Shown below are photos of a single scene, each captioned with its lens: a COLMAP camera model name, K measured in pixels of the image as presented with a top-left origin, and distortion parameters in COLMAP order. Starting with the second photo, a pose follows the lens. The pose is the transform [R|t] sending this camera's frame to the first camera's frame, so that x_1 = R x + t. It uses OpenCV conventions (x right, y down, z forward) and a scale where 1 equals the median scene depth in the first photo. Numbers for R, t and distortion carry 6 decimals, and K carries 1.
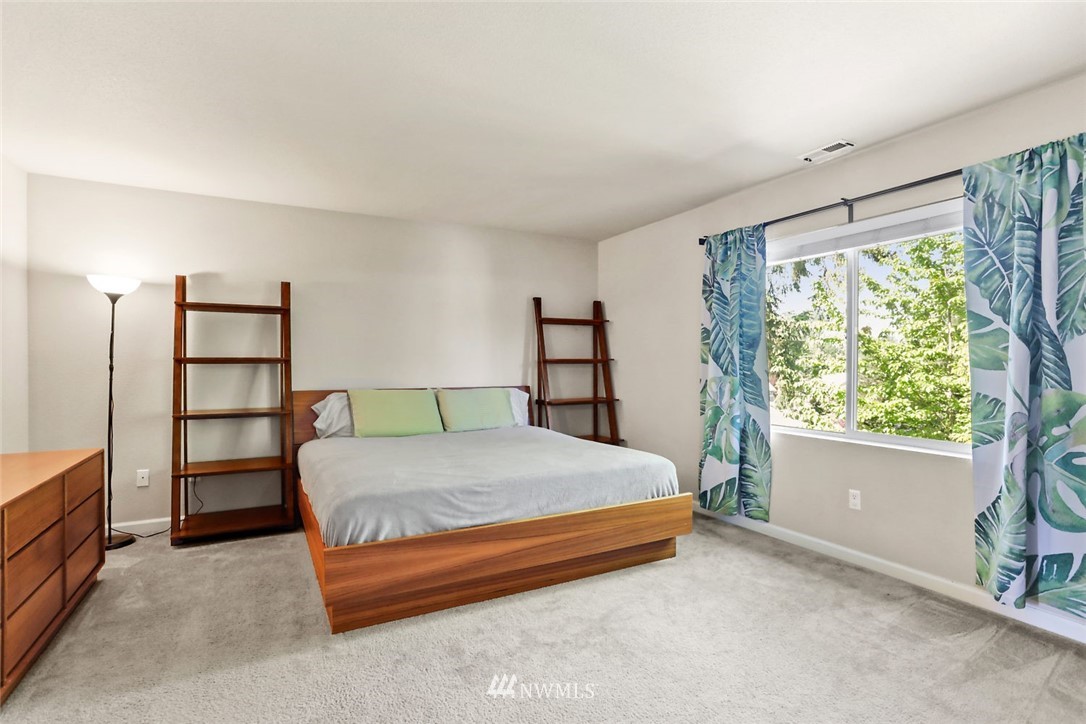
lens RADIAL K [[541.9, 0, 550.4], [0, 541.9, 367.3], [0, 0, 1]] dist [-0.026044, 0.015757]
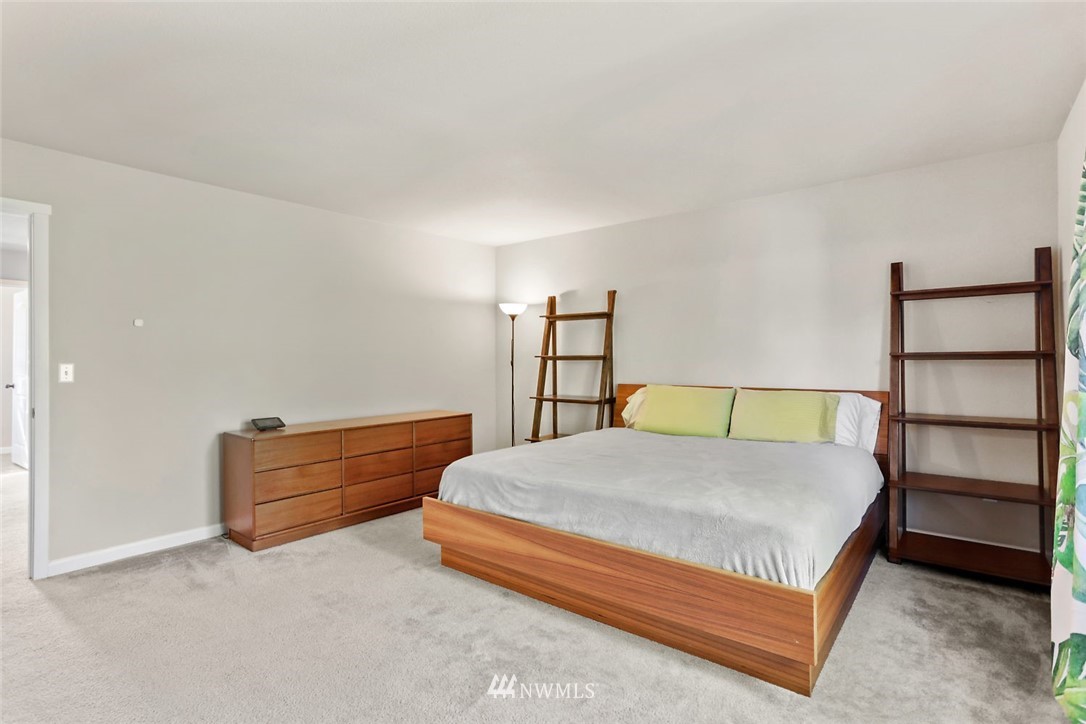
lens RADIAL K [[541.9, 0, 544.1], [0, 541.9, 350.6], [0, 0, 1]] dist [-0.026044, 0.015757]
pose [[0.370993, -0.014159, -0.928528, 0.605415], [-0.001467, 0.999874, -0.015834, -0.009216], [0.928635, 0.007236, 0.370925, 0.473088]]
